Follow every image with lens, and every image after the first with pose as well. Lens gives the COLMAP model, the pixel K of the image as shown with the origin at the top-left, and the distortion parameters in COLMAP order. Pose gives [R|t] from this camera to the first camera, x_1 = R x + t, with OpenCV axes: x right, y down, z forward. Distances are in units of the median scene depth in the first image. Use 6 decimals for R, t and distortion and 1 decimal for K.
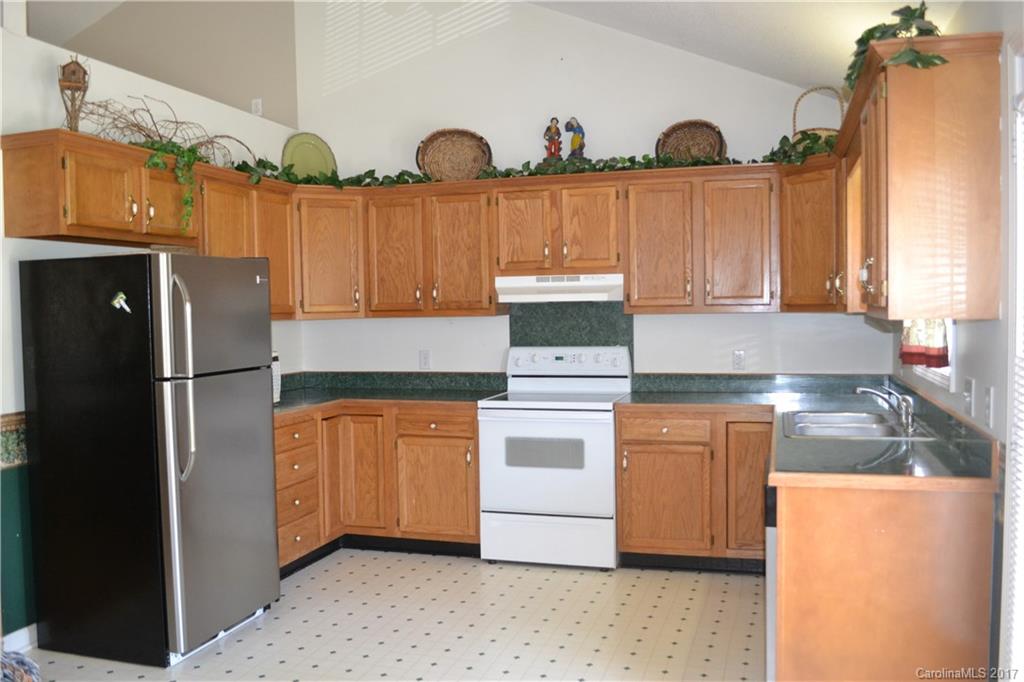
lens RADIAL K [[902.2, 0, 512.0], [0, 902.2, 341.0], [0, 0, 1]] dist [-0.020682, -0.143892]
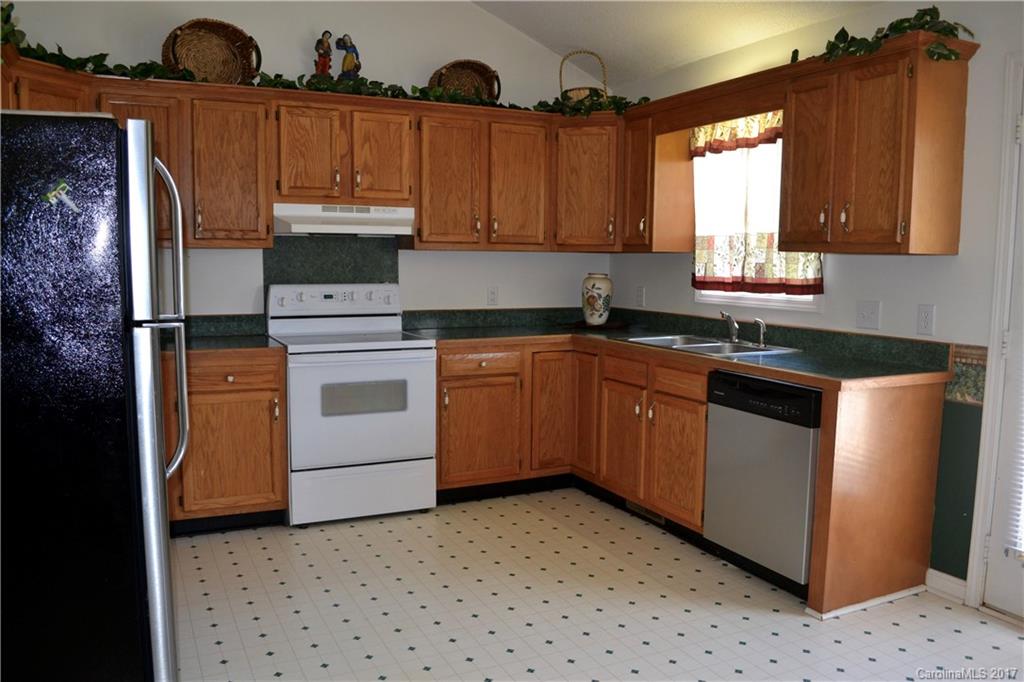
lens RADIAL K [[840.9, 0, 494.0], [0, 840.9, 340.4], [0, 0, 1]] dist [-0.066372, 0.006242]
pose [[0.734592, -0.044244, 0.677065, -0.430116], [0.005352, 0.998219, 0.059424, 0.014666], [-0.678488, -0.040029, 0.733520, 0.274094]]
